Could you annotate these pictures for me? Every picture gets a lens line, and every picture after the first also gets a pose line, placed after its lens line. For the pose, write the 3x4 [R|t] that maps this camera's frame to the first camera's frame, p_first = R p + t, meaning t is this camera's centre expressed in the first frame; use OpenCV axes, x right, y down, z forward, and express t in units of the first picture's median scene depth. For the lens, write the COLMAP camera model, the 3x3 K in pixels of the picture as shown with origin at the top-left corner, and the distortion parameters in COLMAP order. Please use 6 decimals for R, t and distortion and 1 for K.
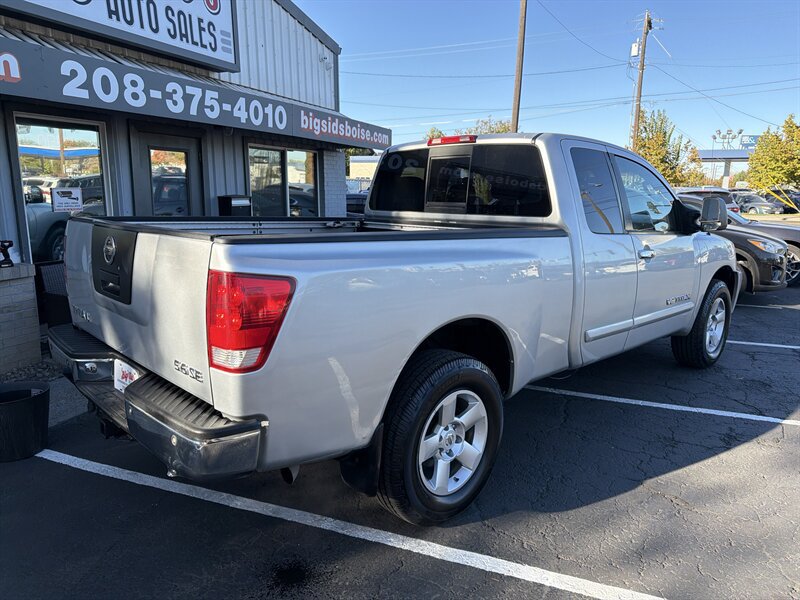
lens RADIAL K [[566.2, 0, 403.4], [0, 566.2, 298.5], [0, 0, 1]] dist [0.029806, -0.038921]
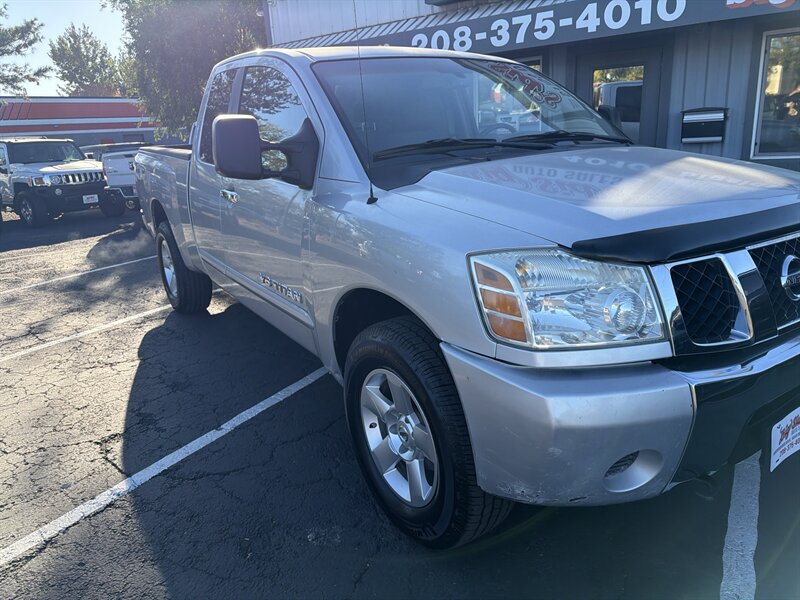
lens RADIAL K [[566.2, 0, 403.4], [0, 566.2, 298.5], [0, 0, 1]] dist [0.029806, -0.038921]
pose [[-0.139879, 0.243468, -0.959769, 1.578168], [-0.148231, 0.953227, 0.263412, -0.202682], [0.979010, 0.179113, -0.097247, 1.833257]]
